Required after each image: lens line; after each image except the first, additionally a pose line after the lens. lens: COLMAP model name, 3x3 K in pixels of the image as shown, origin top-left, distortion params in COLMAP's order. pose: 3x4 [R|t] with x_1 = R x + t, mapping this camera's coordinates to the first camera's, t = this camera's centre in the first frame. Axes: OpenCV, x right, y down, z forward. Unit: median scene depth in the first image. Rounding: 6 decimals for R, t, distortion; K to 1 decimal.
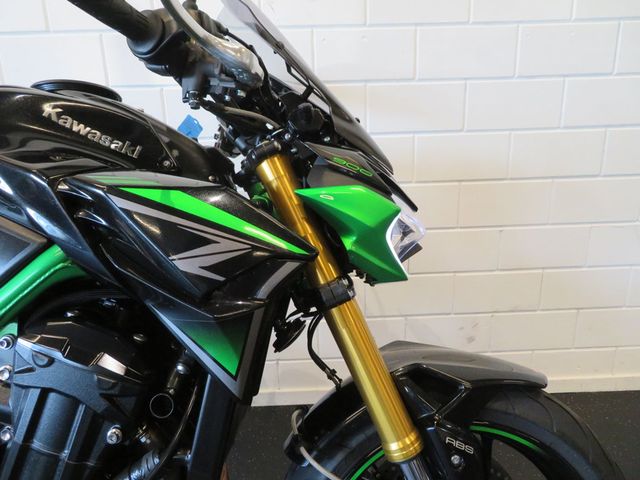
lens RADIAL K [[459.2, 0, 320.0], [0, 459.2, 240.0], [0, 0, 1]] dist [0.006135, -0.004949]
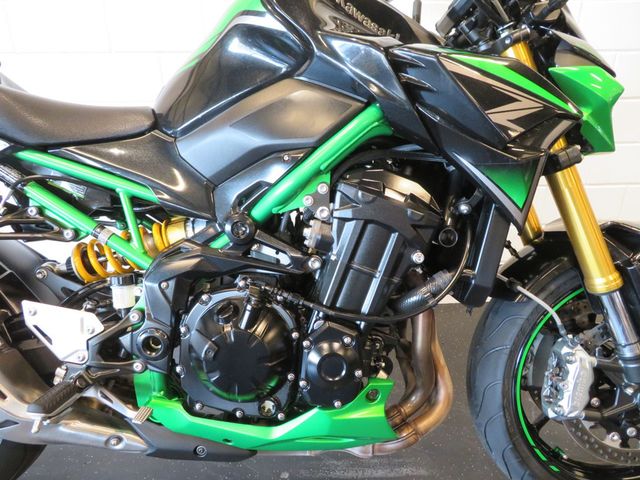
lens RADIAL K [[459.2, 0, 320.0], [0, 459.2, 240.0], [0, 0, 1]] dist [0.006135, -0.004949]
pose [[0.999780, 0.007718, 0.019500, -0.669621], [-0.009825, 0.993840, 0.110390, 0.211687], [-0.018528, -0.110557, 0.993697, -0.248157]]
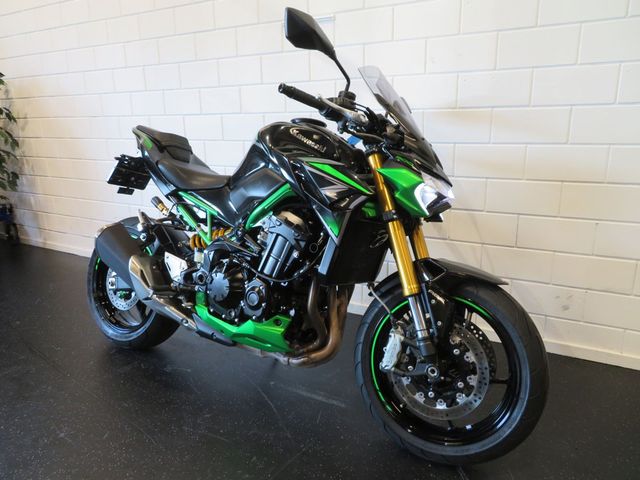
lens RADIAL K [[459.2, 0, 320.0], [0, 459.2, 240.0], [0, 0, 1]] dist [0.006135, -0.004949]
pose [[0.865531, 0.132805, -0.482927, 0.862215], [-0.133456, 0.990498, 0.033200, 0.209174], [0.482747, 0.035714, 0.875031, -1.159477]]
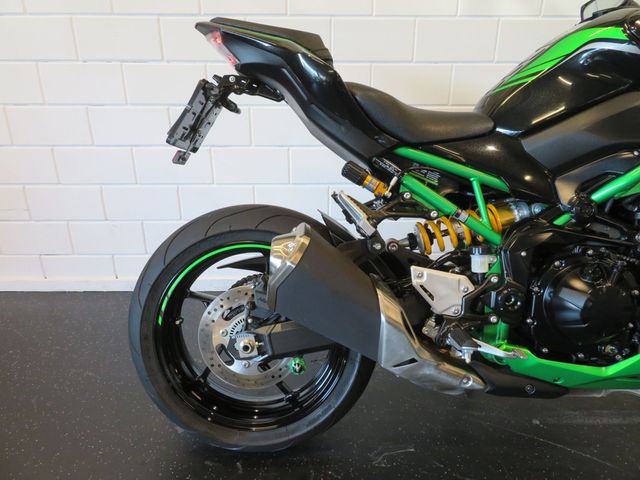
lens RADIAL K [[459.2, 0, 320.0], [0, 459.2, 240.0], [0, 0, 1]] dist [0.006135, -0.004949]
pose [[0.999461, 0.013881, 0.029739, -1.798222], [-0.017072, 0.993800, 0.109861, 0.266414], [-0.028029, -0.110309, 0.993502, -0.552768]]
